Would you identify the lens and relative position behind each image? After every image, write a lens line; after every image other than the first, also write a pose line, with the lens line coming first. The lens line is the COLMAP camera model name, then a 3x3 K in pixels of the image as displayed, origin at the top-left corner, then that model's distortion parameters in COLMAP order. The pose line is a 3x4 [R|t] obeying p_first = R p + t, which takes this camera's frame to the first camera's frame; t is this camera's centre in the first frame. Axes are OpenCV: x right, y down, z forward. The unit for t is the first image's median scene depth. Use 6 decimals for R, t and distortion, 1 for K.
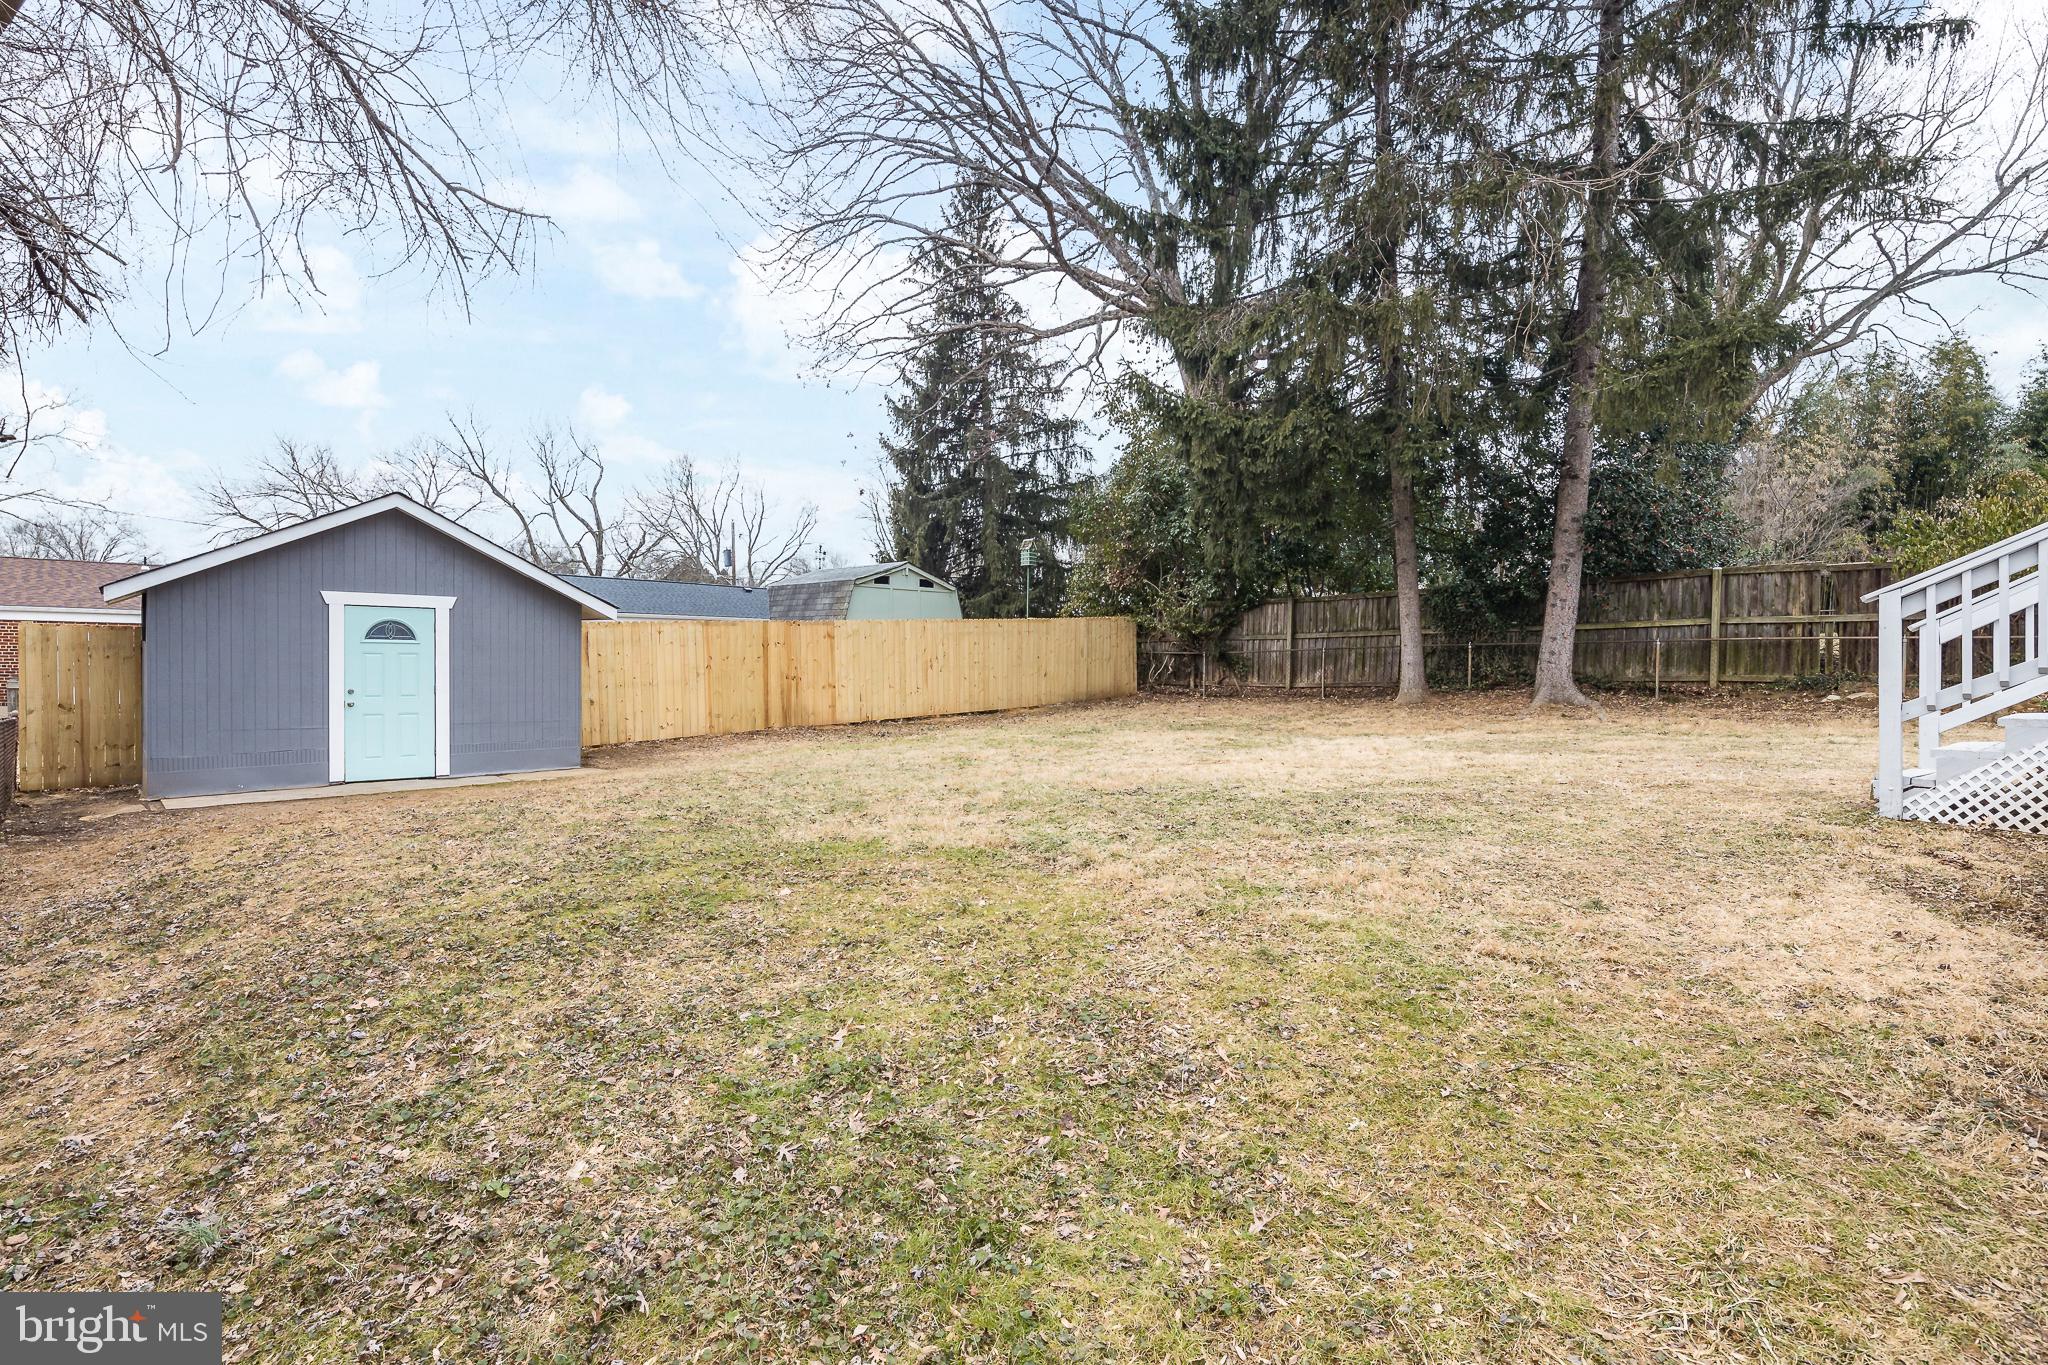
lens RADIAL K [[1022.1, 0, 1024.0], [0, 1022.1, 682.5], [0, 0, 1]] dist [0.000761, -0.000403]
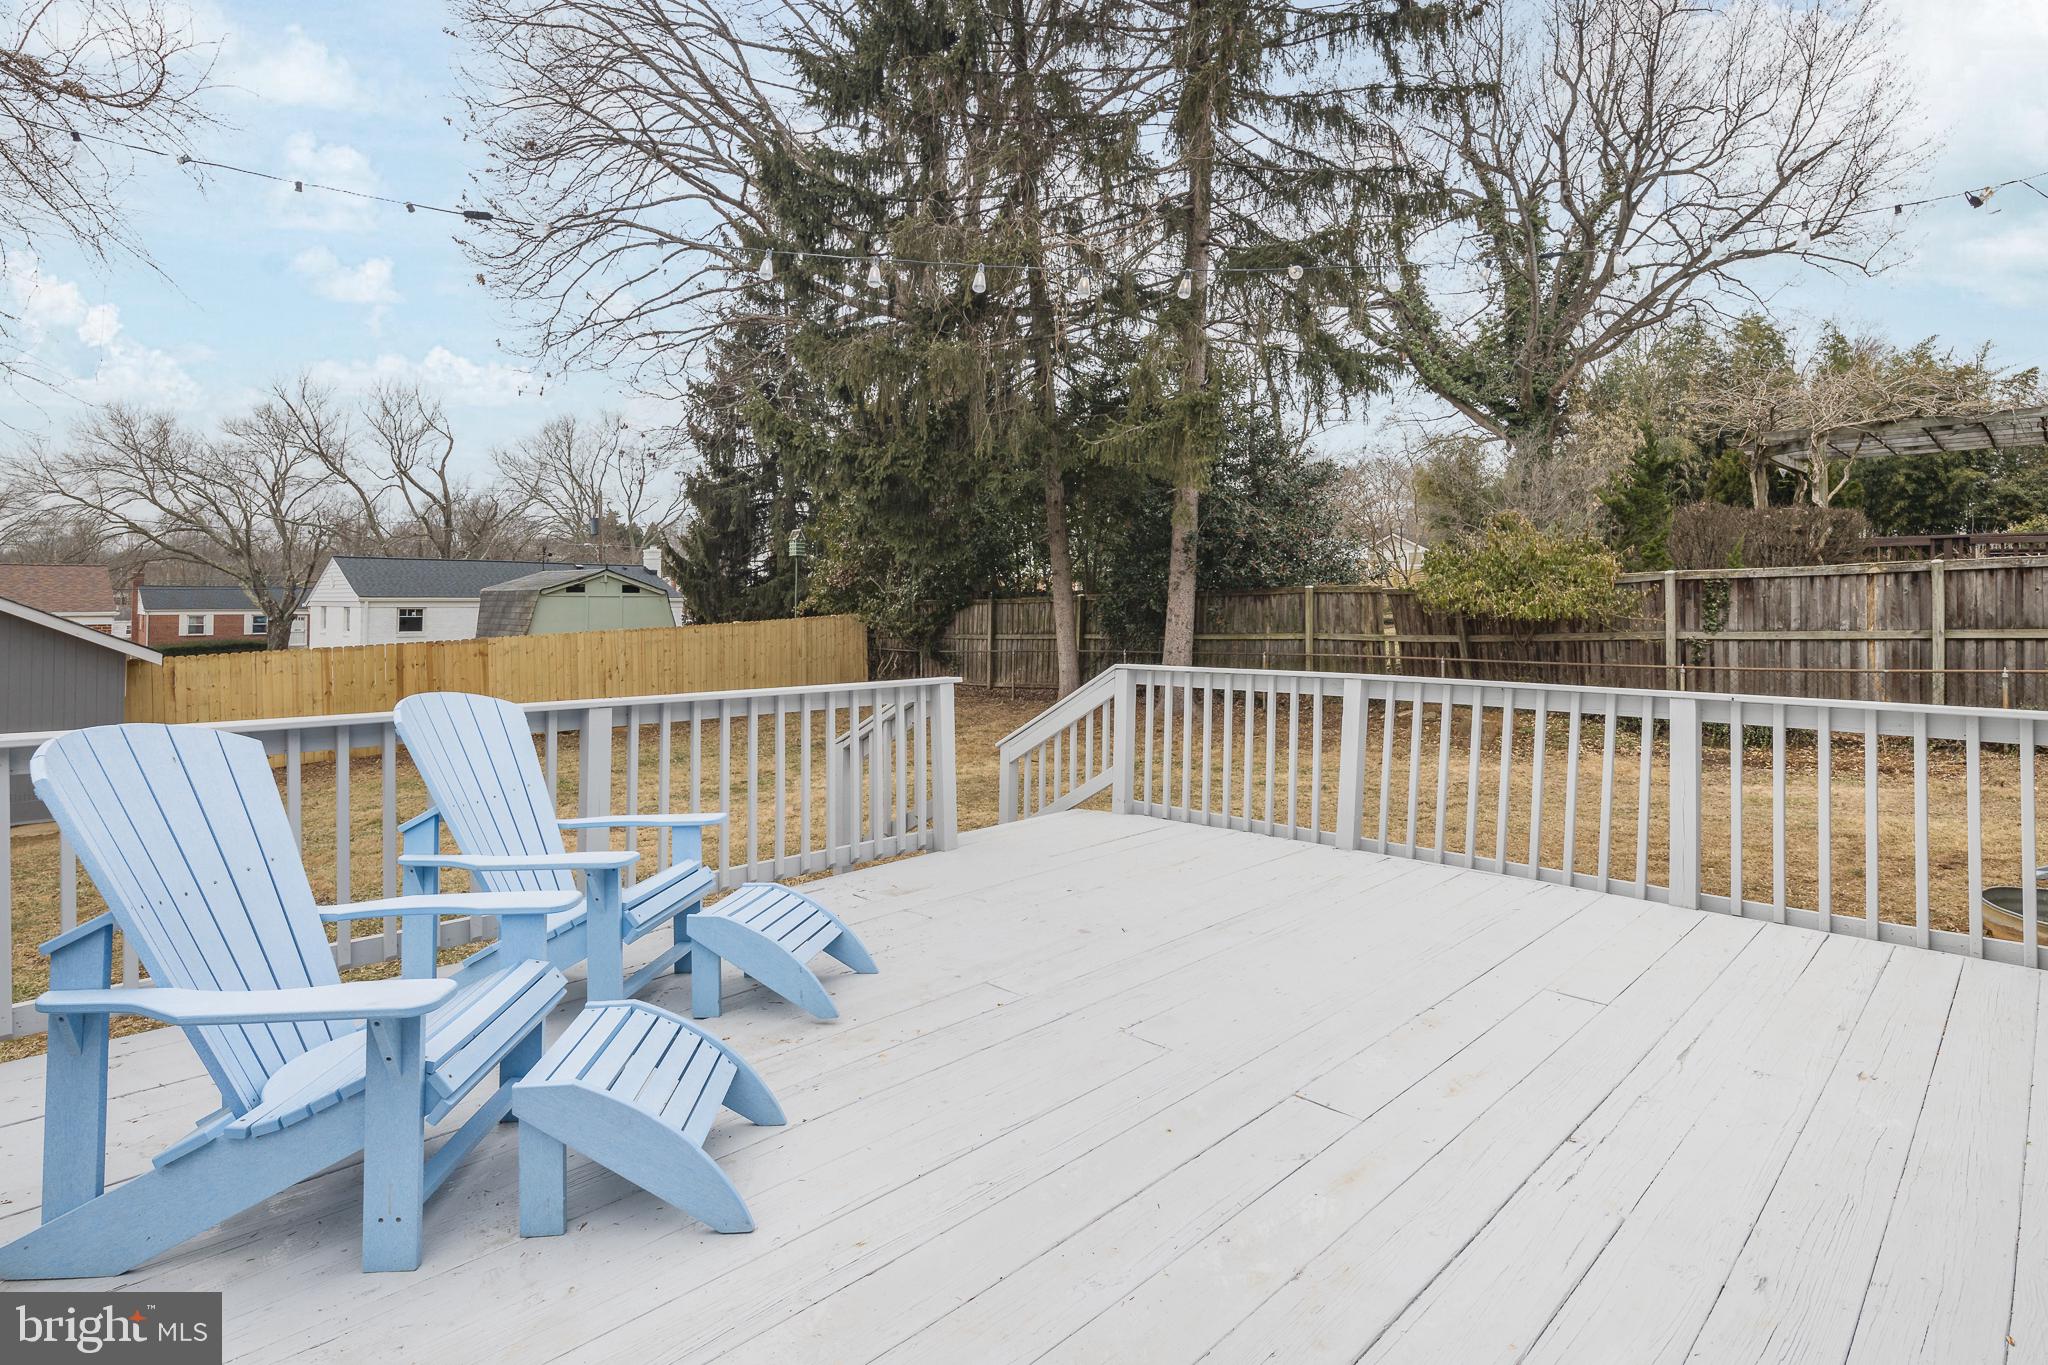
lens RADIAL K [[1036.6, 0, 1027.5], [0, 1036.6, 592.9], [0, 0, 1]] dist [-0.005467, -0.000440]
pose [[0.999233, -0.009572, 0.037975, 0.229172], [0.010873, 0.999356, -0.034195, -0.047382], [-0.037623, 0.034582, 0.998693, -0.035929]]
